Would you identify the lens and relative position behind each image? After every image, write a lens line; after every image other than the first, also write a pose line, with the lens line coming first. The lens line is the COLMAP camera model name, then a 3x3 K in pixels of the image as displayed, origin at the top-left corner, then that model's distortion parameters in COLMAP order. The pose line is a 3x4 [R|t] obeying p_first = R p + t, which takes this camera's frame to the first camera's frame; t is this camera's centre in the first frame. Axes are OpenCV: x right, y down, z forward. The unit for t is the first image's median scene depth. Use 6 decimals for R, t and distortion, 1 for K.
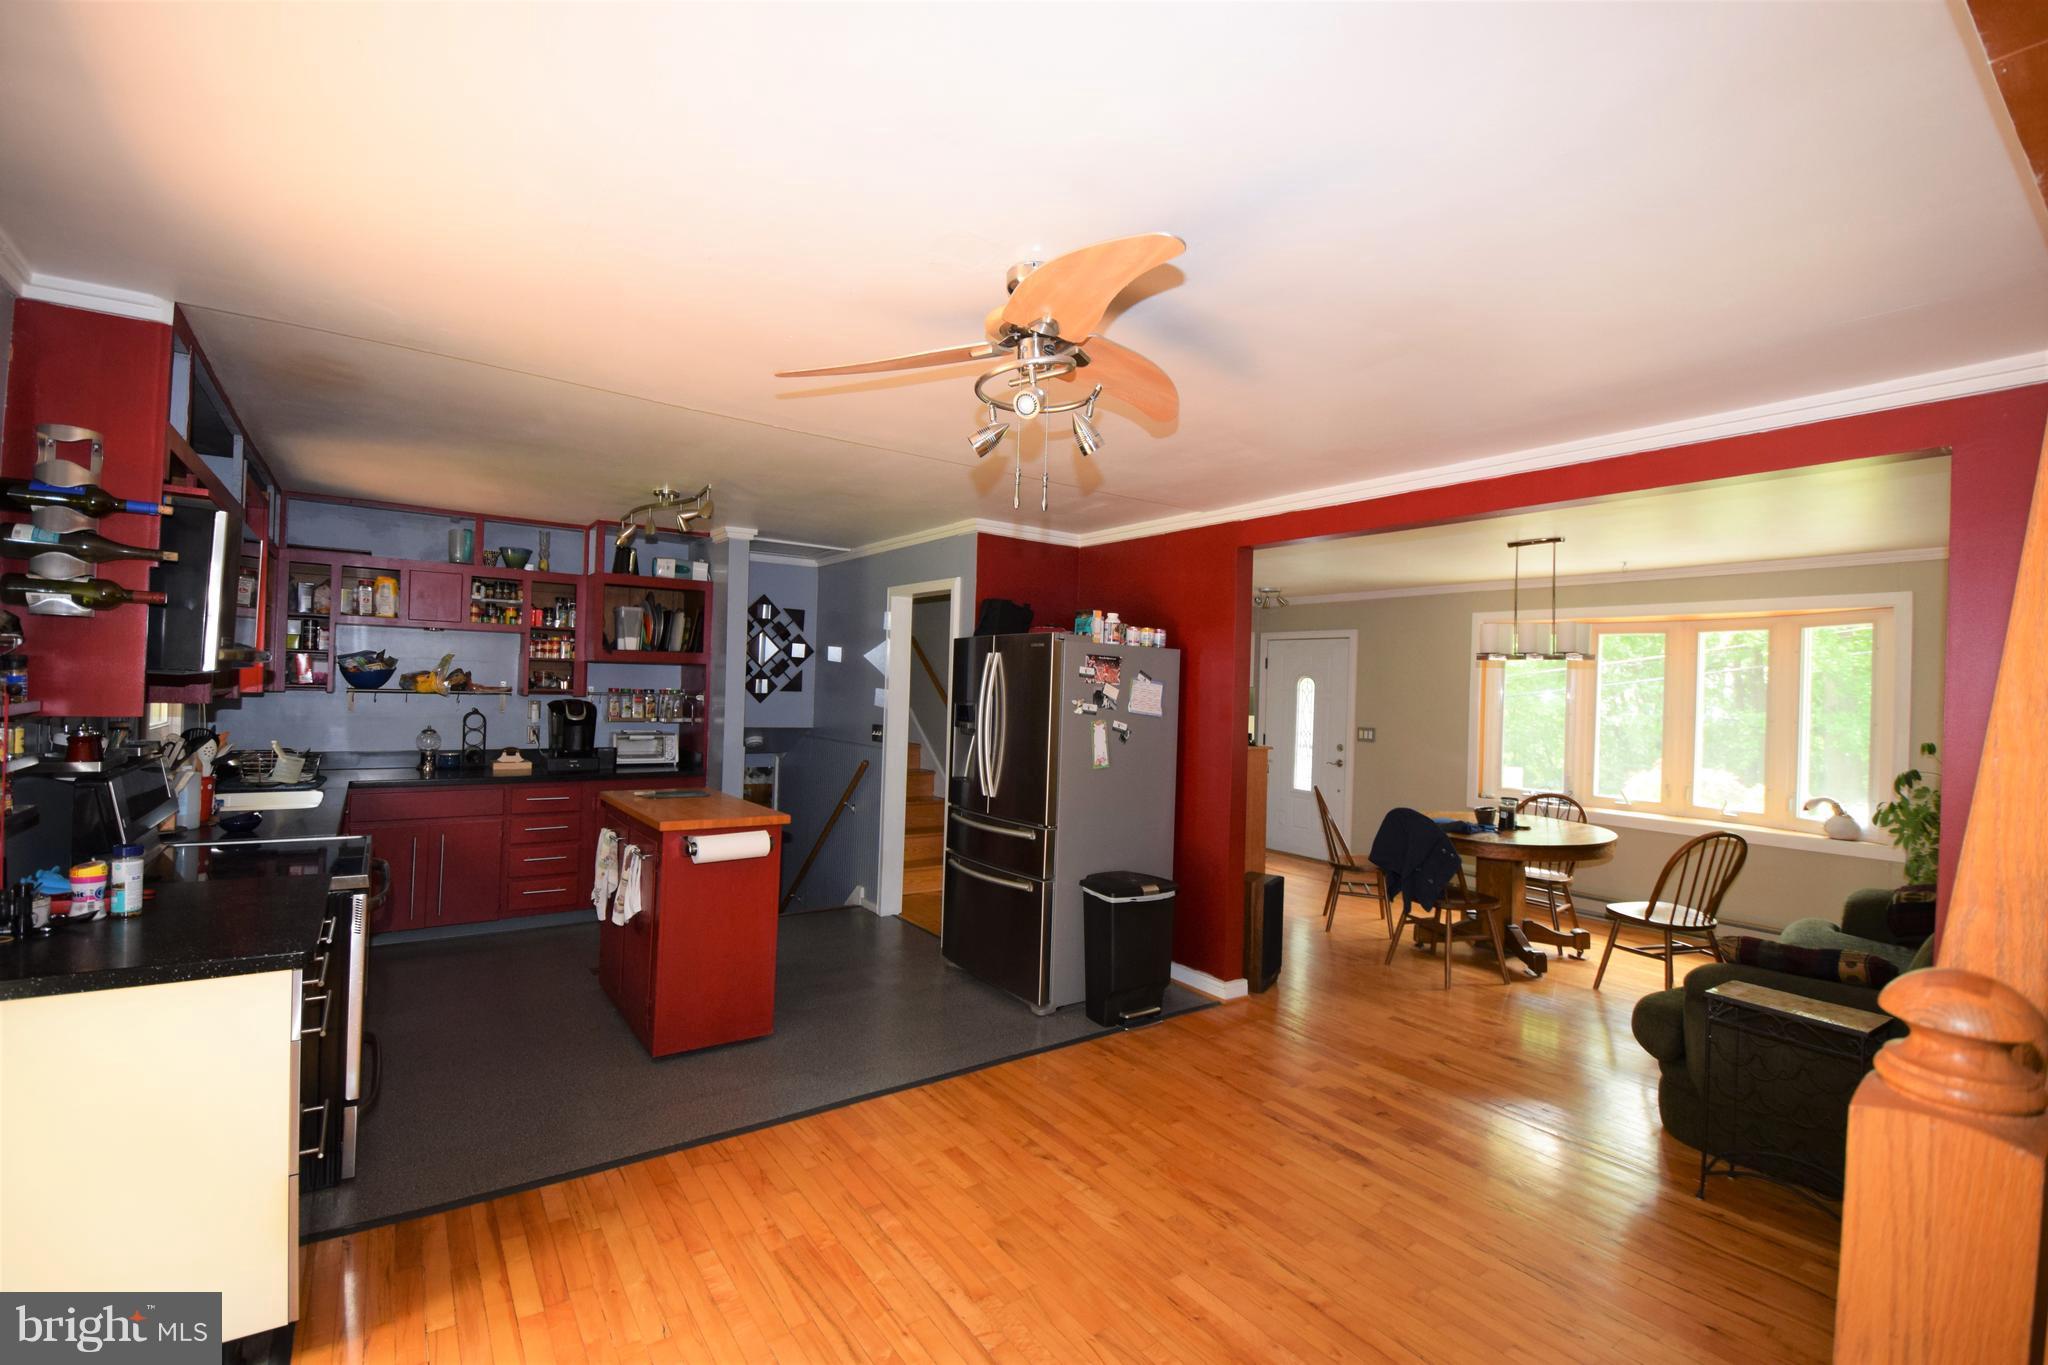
lens RADIAL K [[896.8, 0, 1031.2], [0, 896.8, 684.4], [0, 0, 1]] dist [-0.001868, -0.000418]
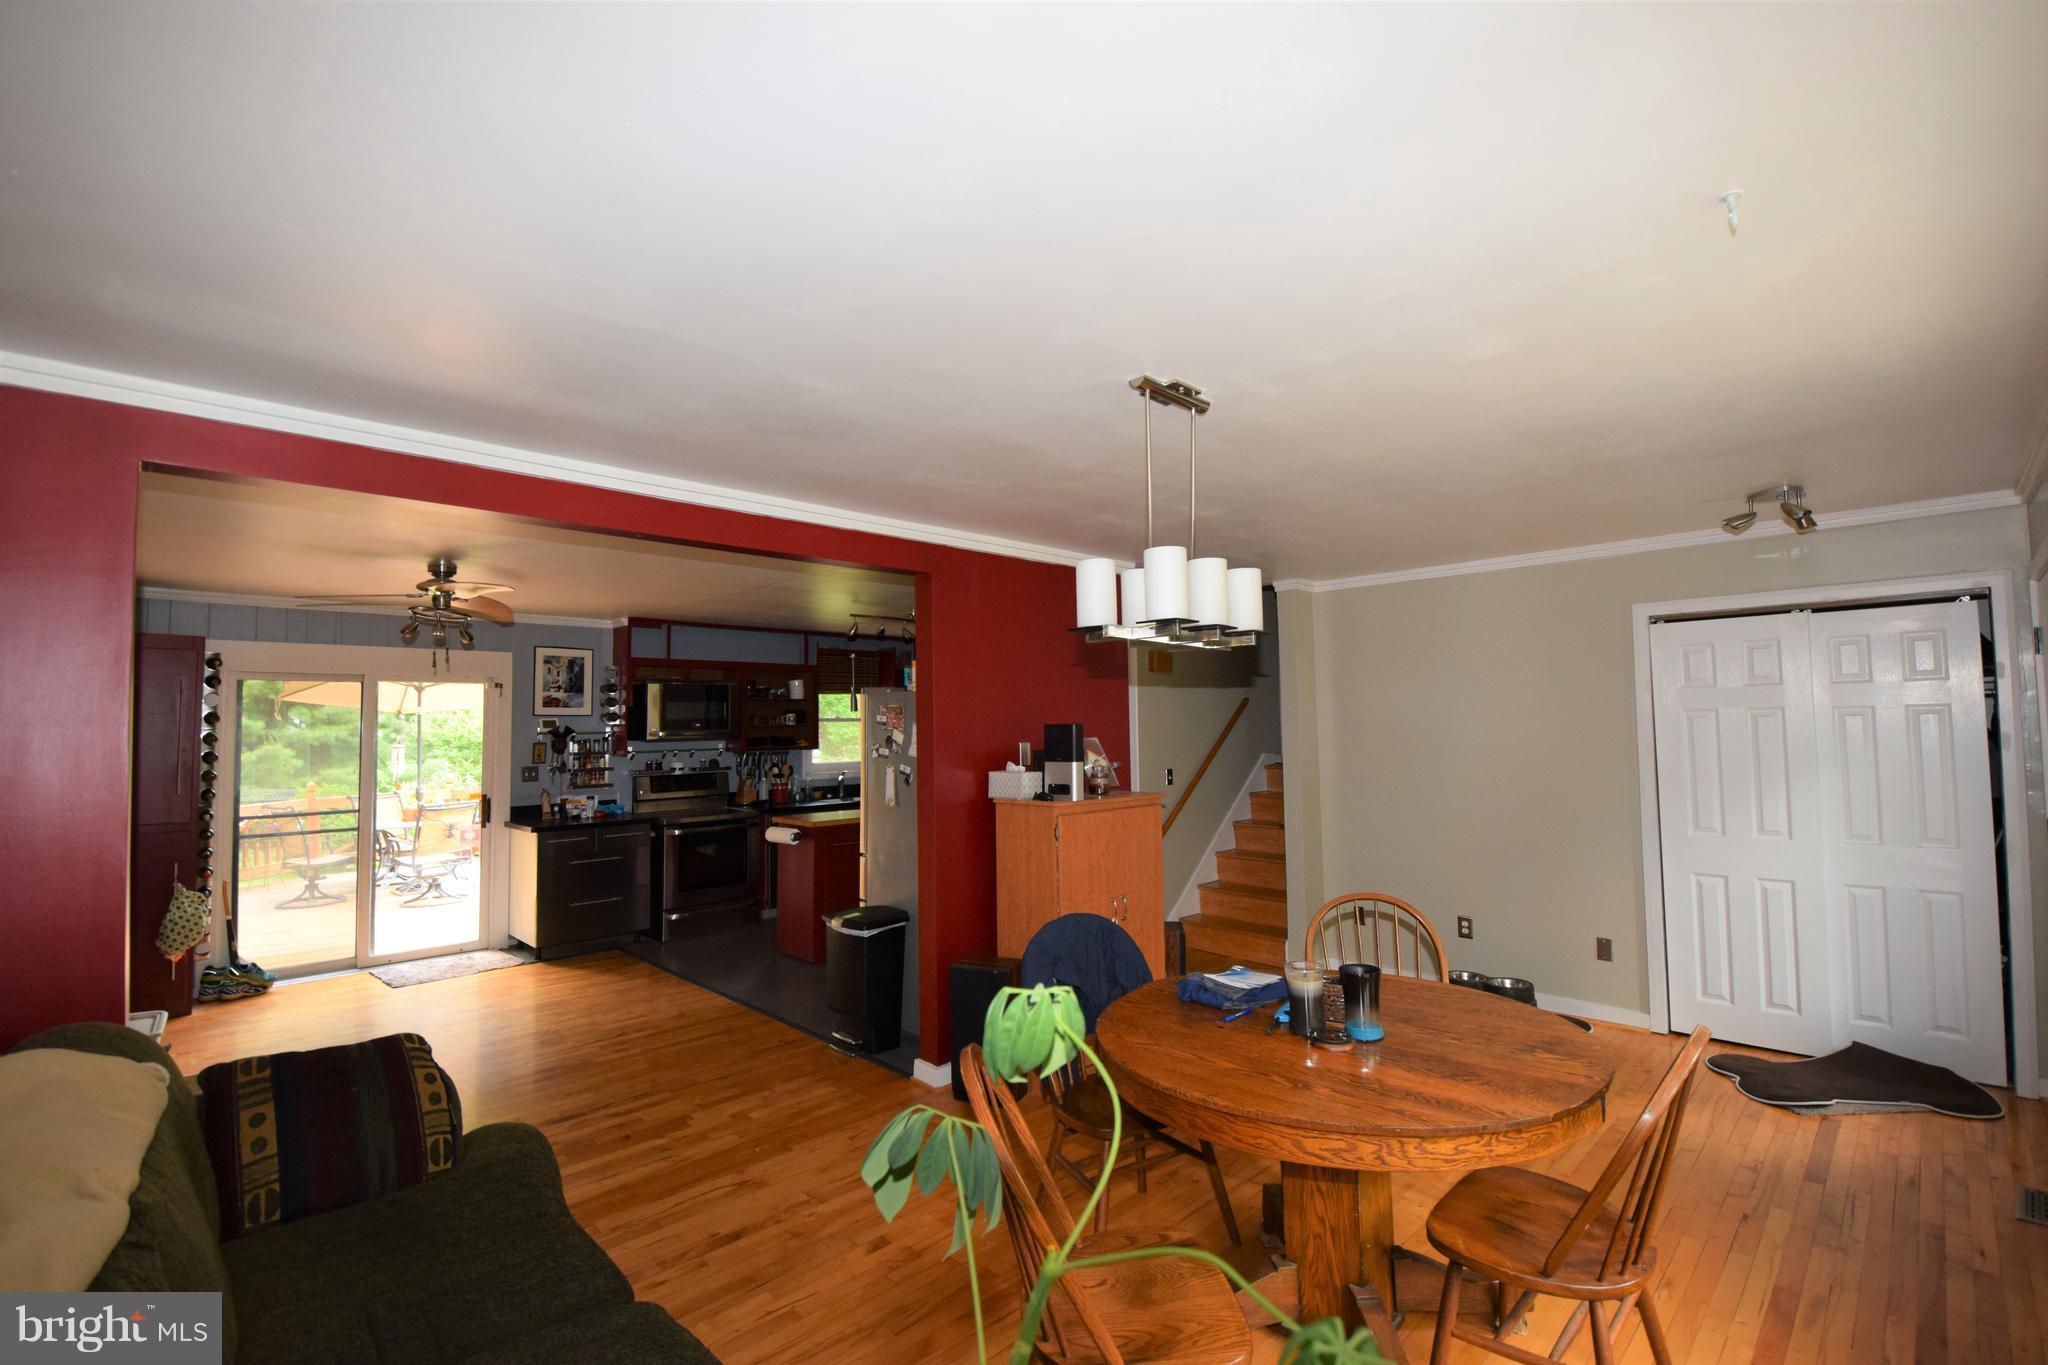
lens RADIAL K [[896.8, 0, 1031.2], [0, 896.8, 684.4], [0, 0, 1]] dist [-0.001868, -0.000418]
pose [[0.159117, -0.080334, -0.983986, 1.253787], [0.021521, 0.996729, -0.077895, 0.035173], [0.987025, -0.008782, 0.160325, 1.058755]]
